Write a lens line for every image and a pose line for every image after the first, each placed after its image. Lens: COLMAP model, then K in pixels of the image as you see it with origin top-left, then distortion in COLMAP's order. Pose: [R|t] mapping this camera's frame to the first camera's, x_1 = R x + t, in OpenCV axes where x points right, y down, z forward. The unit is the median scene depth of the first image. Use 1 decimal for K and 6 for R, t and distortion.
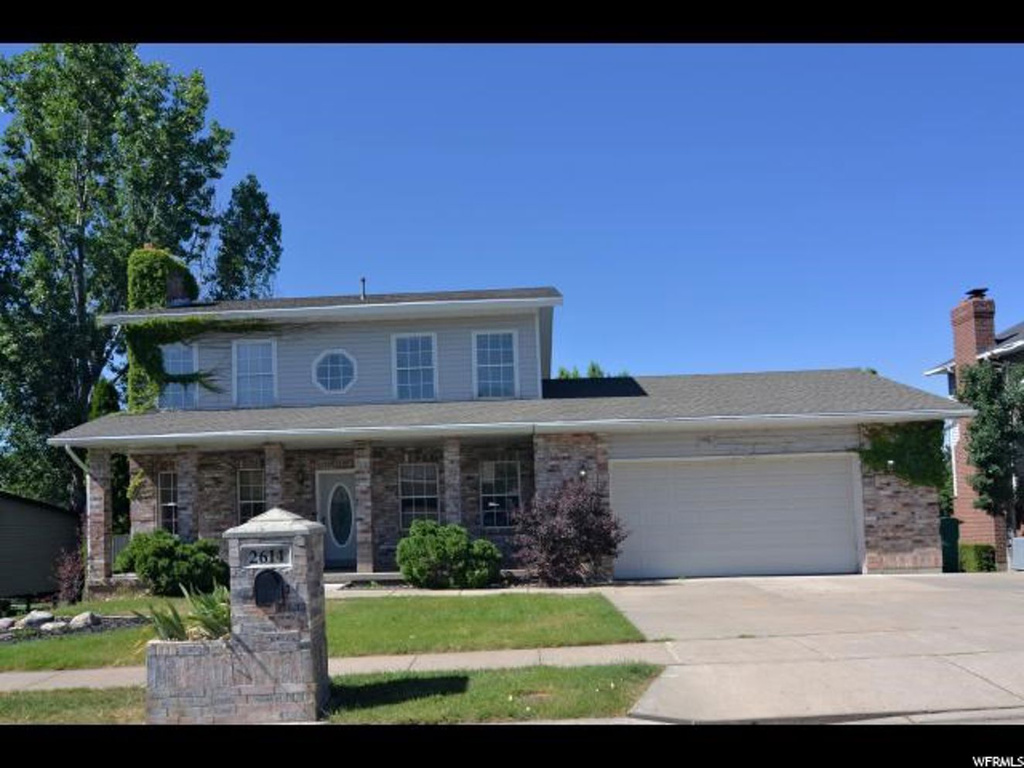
lens RADIAL K [[841.8, 0, 477.7], [0, 841.8, 388.1], [0, 0, 1]] dist [-0.000546, -0.001056]
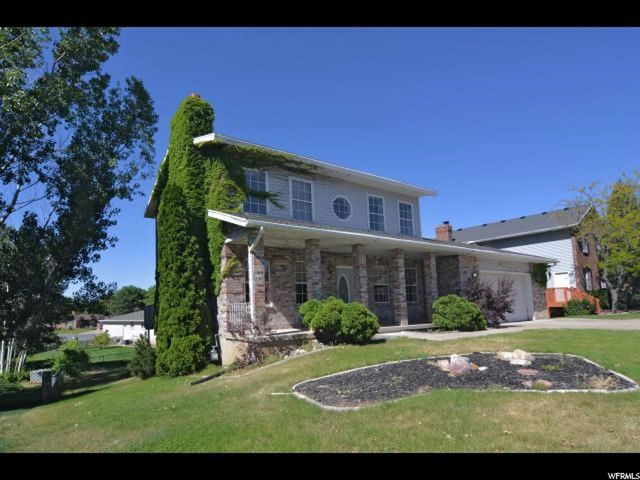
lens RADIAL K [[364.7, 0, 320.0], [0, 364.7, 240.0], [0, 0, 1]] dist [-0.022491, -0.000556]
pose [[0.770910, 0.121517, 0.625245, -0.734143], [-0.093011, 0.992587, -0.078231, 0.117918], [-0.630116, 0.002154, 0.776498, 0.521319]]
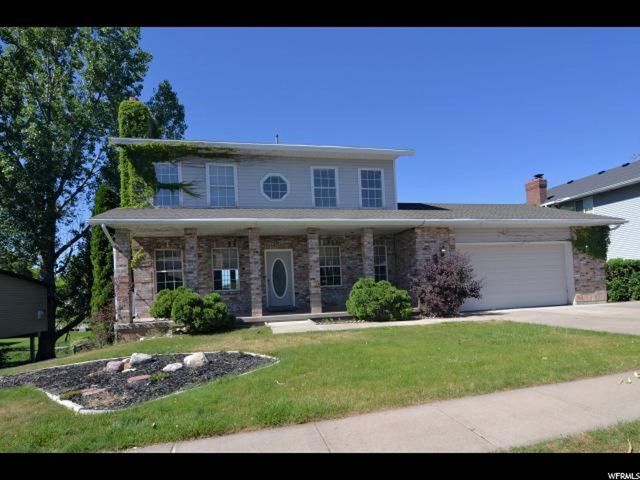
lens RADIAL K [[381.0, 0, 320.0], [0, 381.0, 240.0], [0, 0, 1]] dist [-0.005715, -0.003150]
pose [[0.960177, 0.020851, 0.278614, -0.322139], [-0.027632, 0.999409, 0.020434, 0.069943], [-0.278023, -0.027319, 0.960186, 0.327349]]
